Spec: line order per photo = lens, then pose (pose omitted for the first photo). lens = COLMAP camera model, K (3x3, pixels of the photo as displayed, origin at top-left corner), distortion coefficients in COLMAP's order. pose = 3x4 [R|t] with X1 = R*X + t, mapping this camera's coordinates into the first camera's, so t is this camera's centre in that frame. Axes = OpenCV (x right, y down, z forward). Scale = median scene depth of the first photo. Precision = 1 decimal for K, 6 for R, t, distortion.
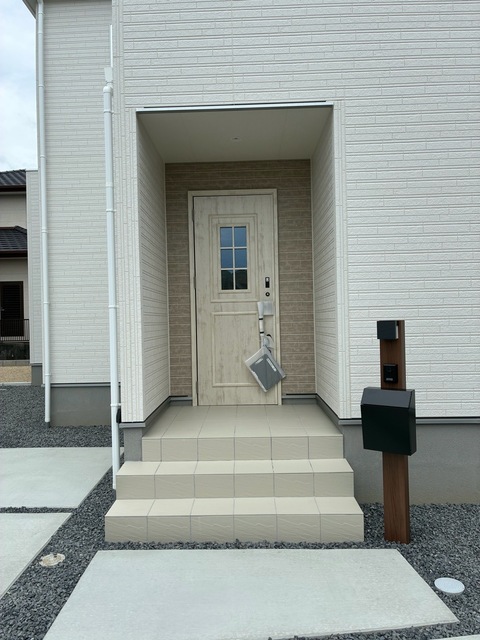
lens RADIAL K [[488.8, 0, 237.9], [0, 488.8, 321.2], [0, 0, 1]] dist [0.037845, -0.015377]
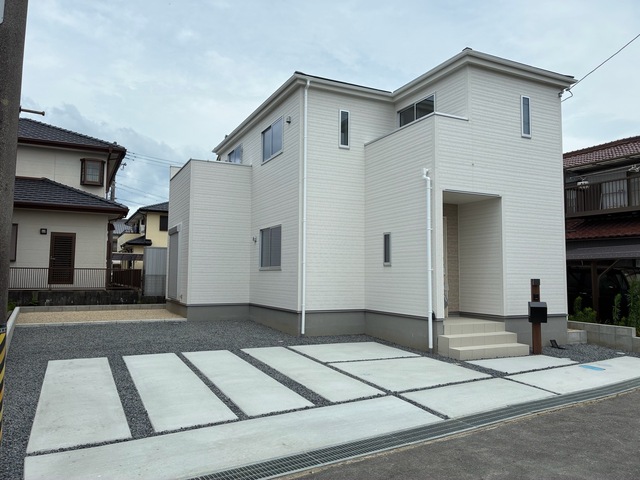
lens RADIAL K [[488.8, 0, 324.9], [0, 488.8, 235.4], [0, 0, 1]] dist [0.037845, -0.015377]
pose [[0.880871, 0.068531, 0.468368, -1.835759], [-0.027627, 0.995221, -0.093661, 0.041824], [-0.472549, 0.069564, 0.878555, -0.845212]]
